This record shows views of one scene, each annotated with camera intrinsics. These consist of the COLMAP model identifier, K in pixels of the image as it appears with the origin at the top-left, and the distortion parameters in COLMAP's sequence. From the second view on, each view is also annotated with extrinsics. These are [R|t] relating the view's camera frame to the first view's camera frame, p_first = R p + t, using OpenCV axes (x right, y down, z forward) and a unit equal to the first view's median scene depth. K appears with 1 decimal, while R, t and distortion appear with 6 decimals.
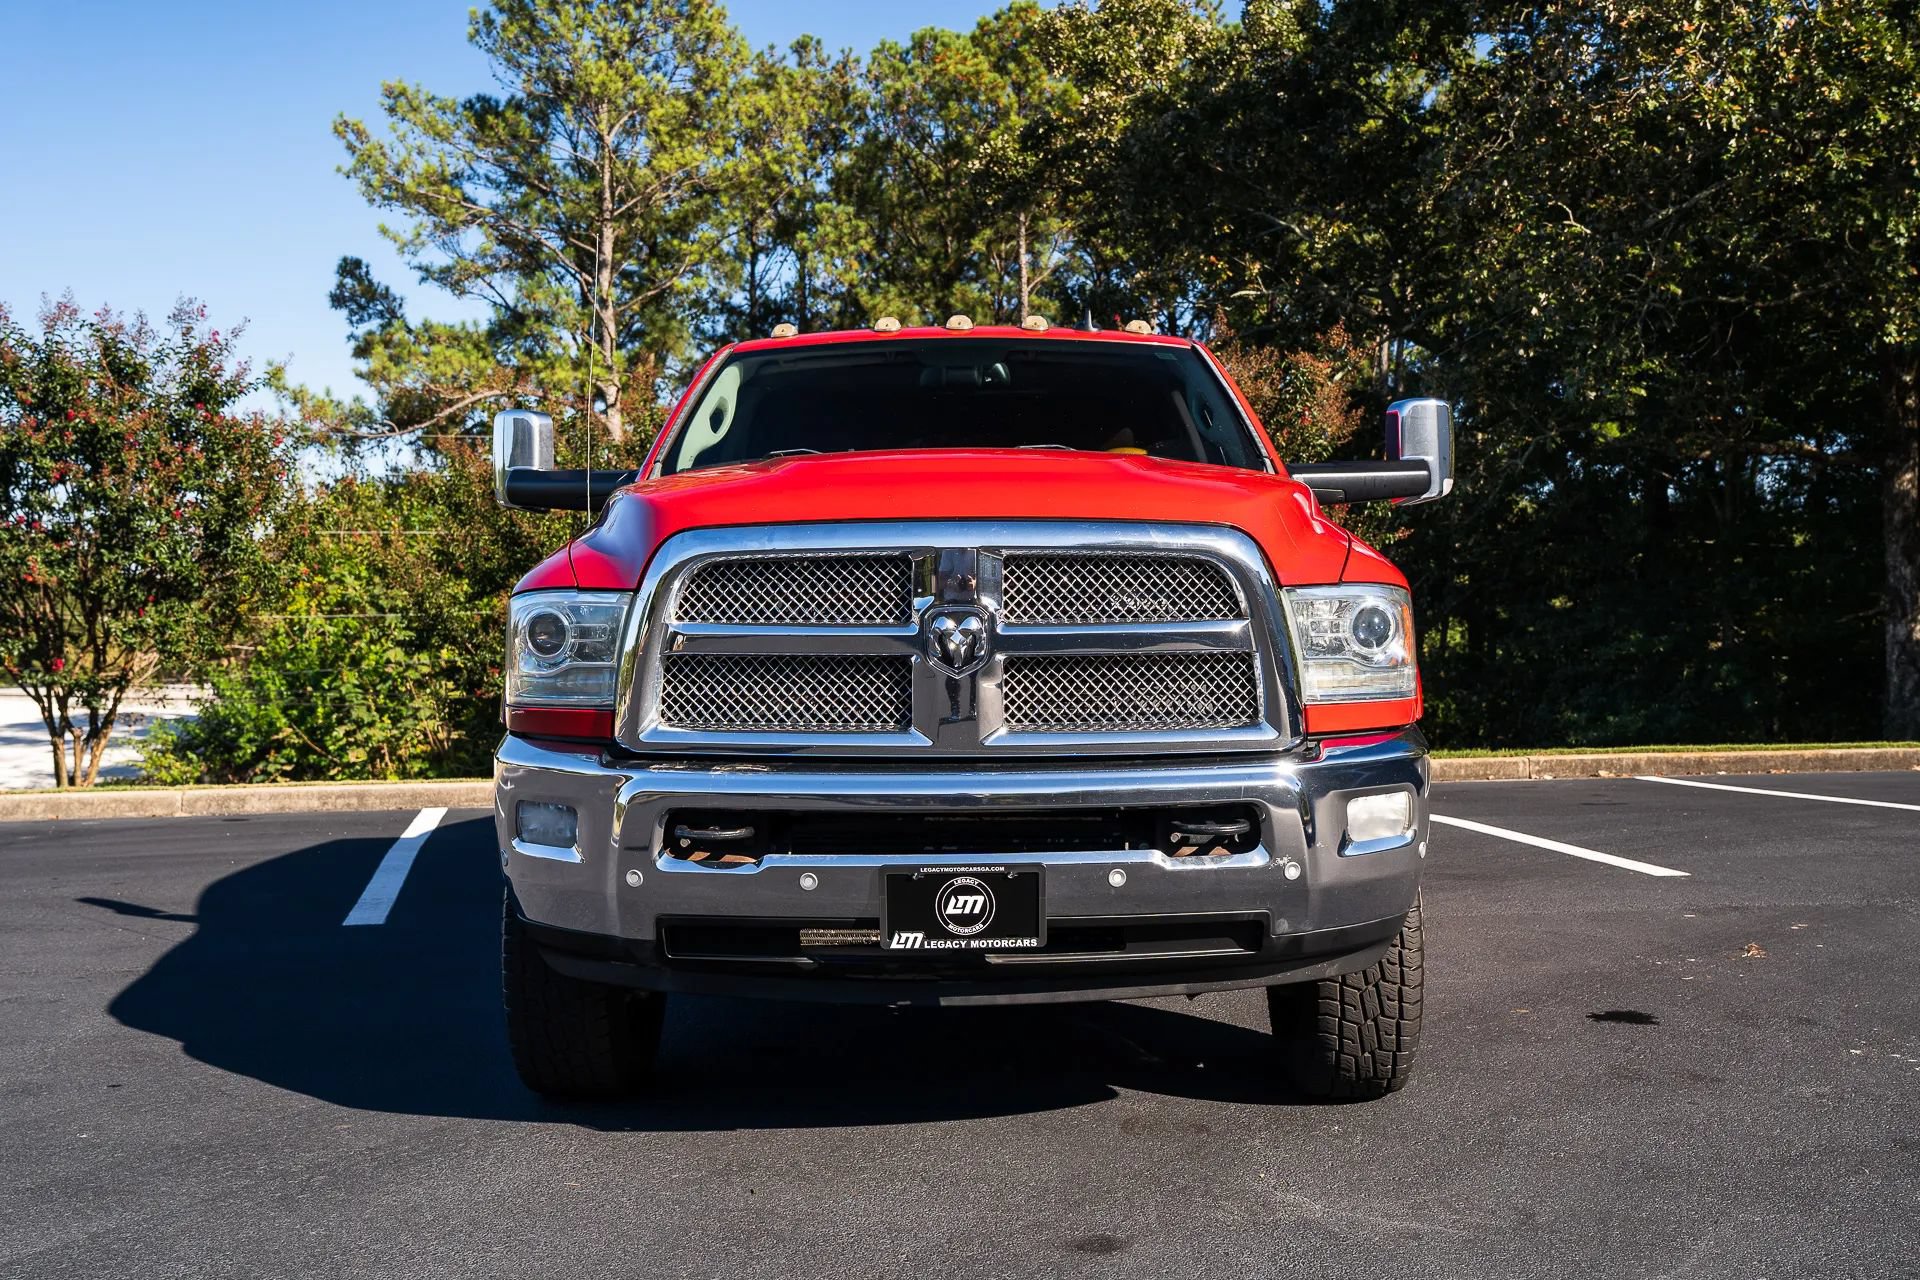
lens RADIAL K [[1937.0, 0, 961.5], [0, 1937.0, 633.9], [0, 0, 1]] dist [0.072024, 0.000000]
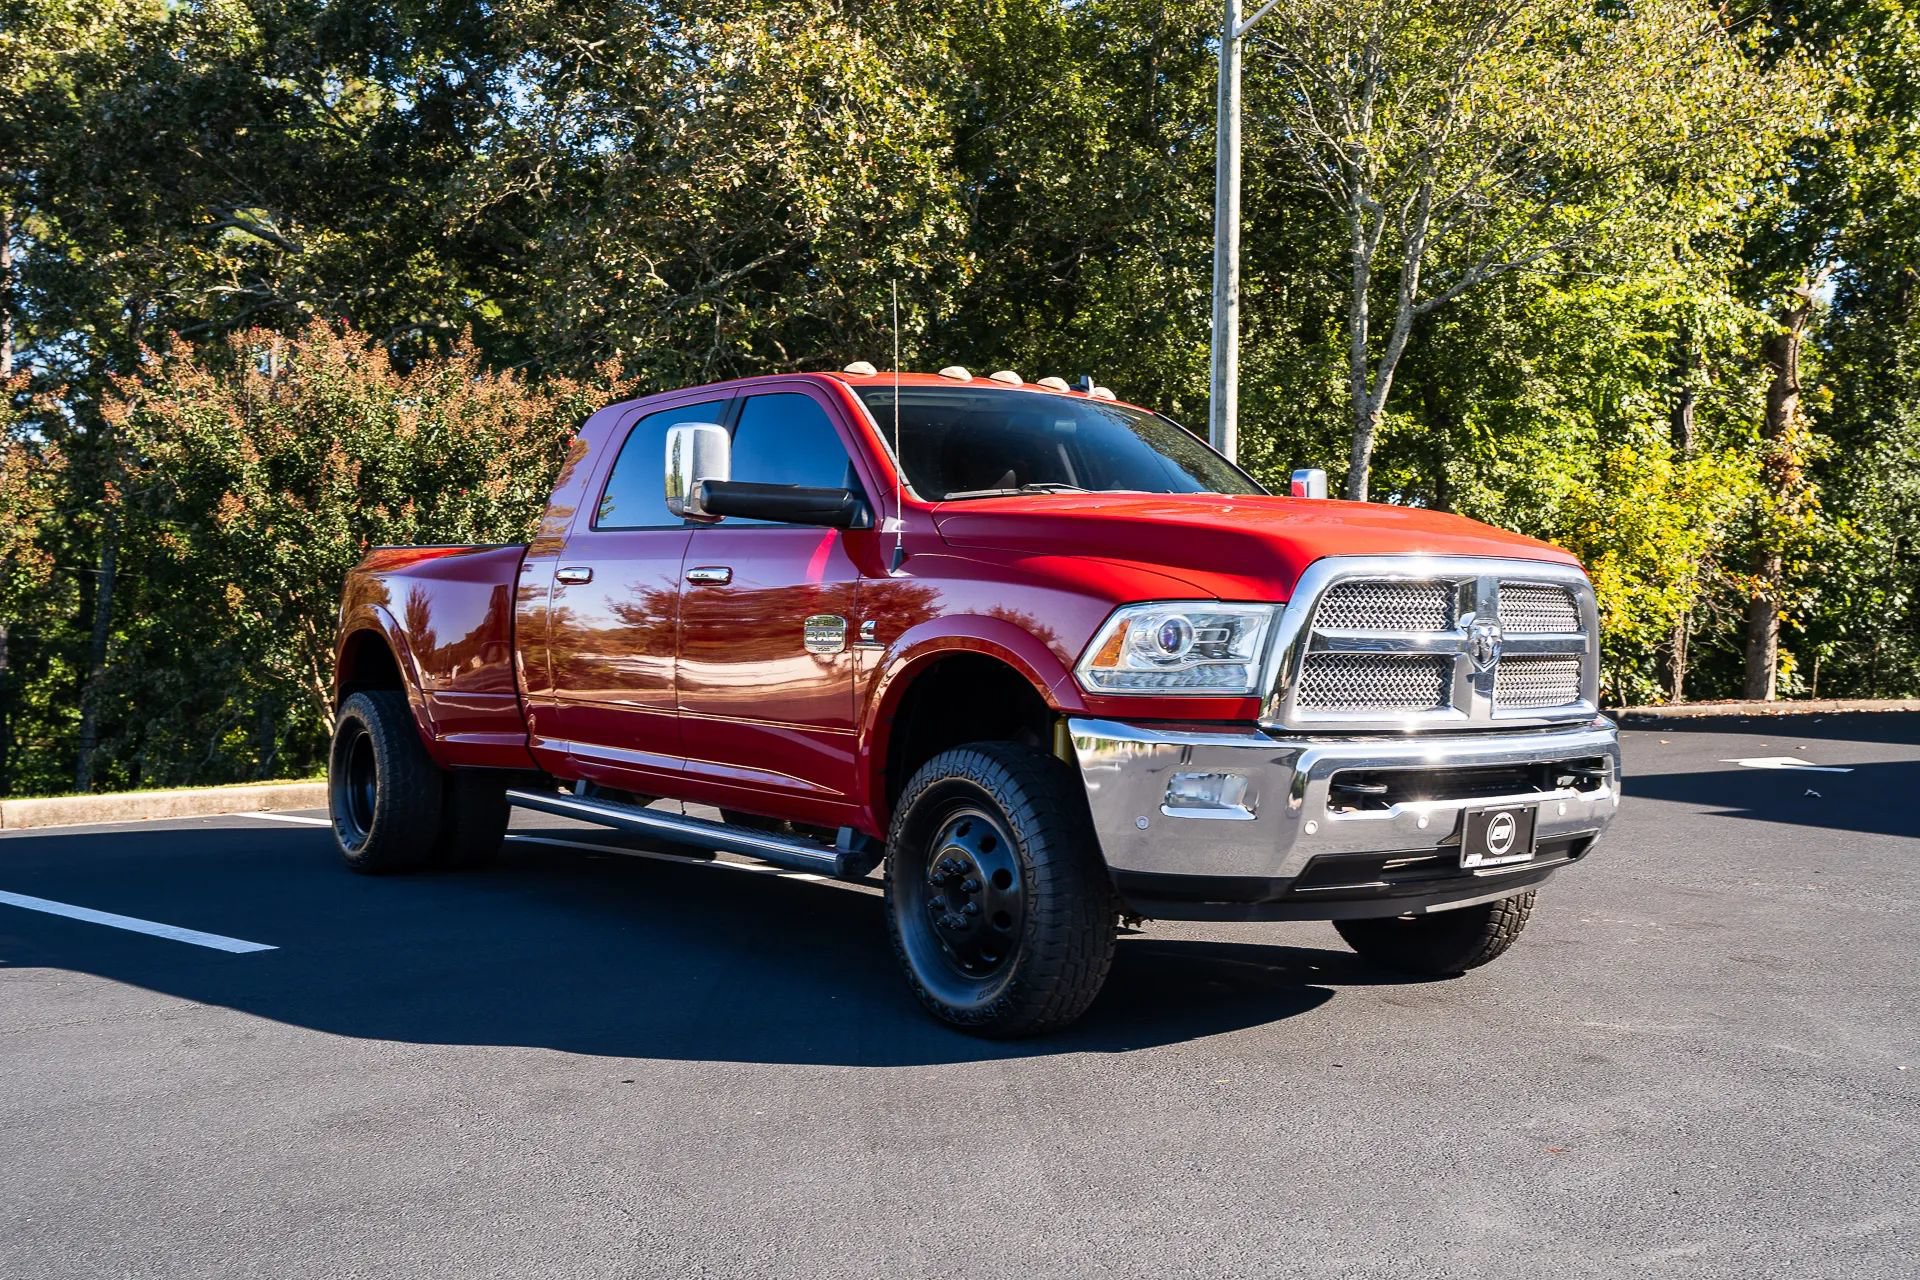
lens RADIAL K [[1937.0, 0, 966.1], [0, 1937.0, 644.2], [0, 0, 1]] dist [0.072024, 0.000000]
pose [[0.780119, 0.002884, 0.625624, -1.132066], [-0.001555, 0.999995, -0.002671, 0.008041], [-0.625629, 0.001111, 0.780120, 0.141133]]
